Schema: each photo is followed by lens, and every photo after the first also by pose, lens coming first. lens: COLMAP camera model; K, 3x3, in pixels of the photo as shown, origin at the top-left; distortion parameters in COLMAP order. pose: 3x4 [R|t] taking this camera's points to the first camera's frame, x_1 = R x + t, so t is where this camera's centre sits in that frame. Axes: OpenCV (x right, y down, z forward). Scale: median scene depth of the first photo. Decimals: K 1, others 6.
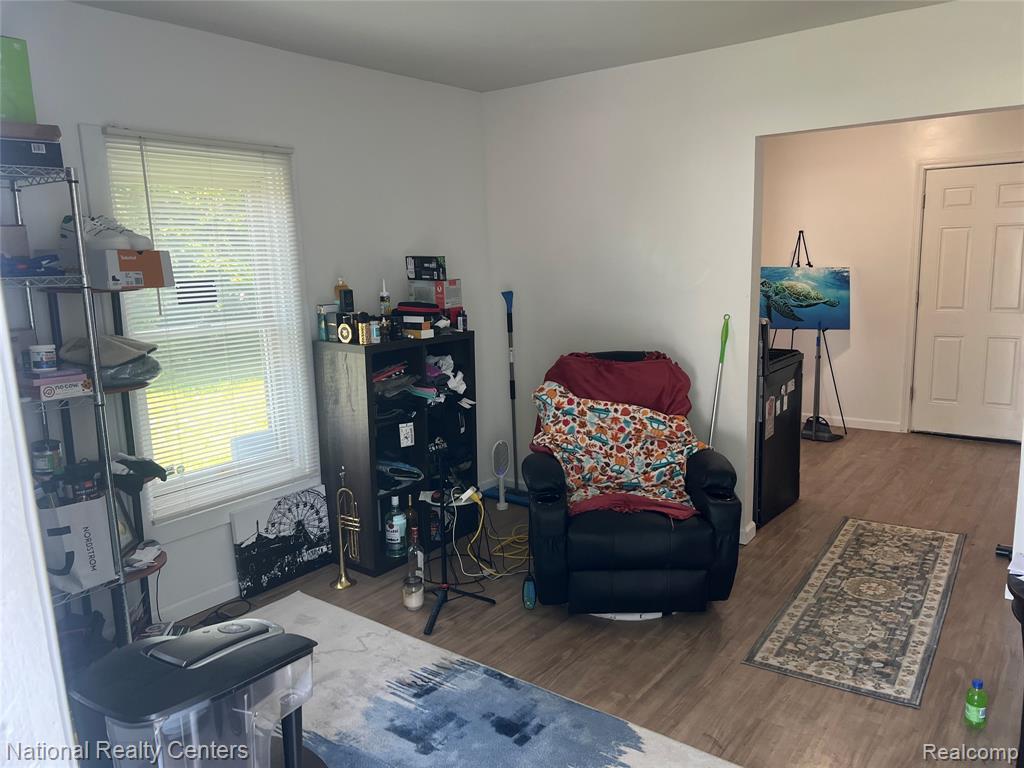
lens RADIAL K [[782.2, 0, 515.6], [0, 782.2, 388.7], [0, 0, 1]] dist [0.053807, -0.060516]
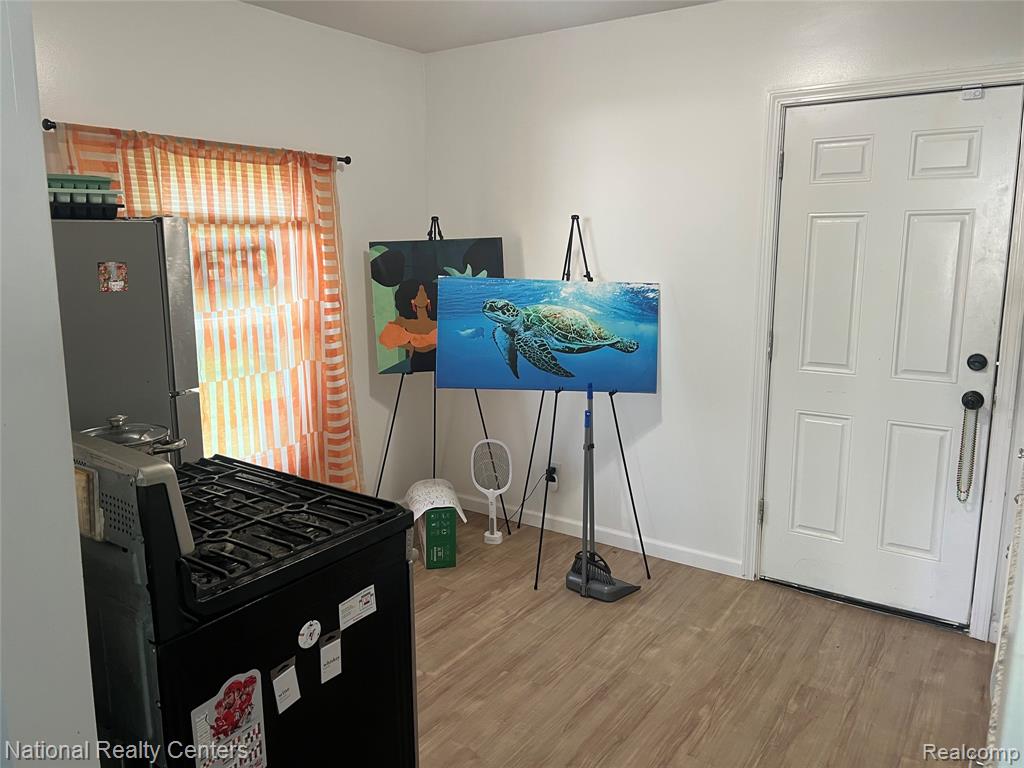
lens RADIAL K [[782.2, 0, 502.1], [0, 782.2, 370.7], [0, 0, 1]] dist [0.053807, -0.060516]
pose [[0.999125, 0.019433, 0.037023, 0.294032], [-0.019238, 0.999799, -0.005610, -0.086540], [-0.037125, 0.004893, 0.999299, 0.447269]]
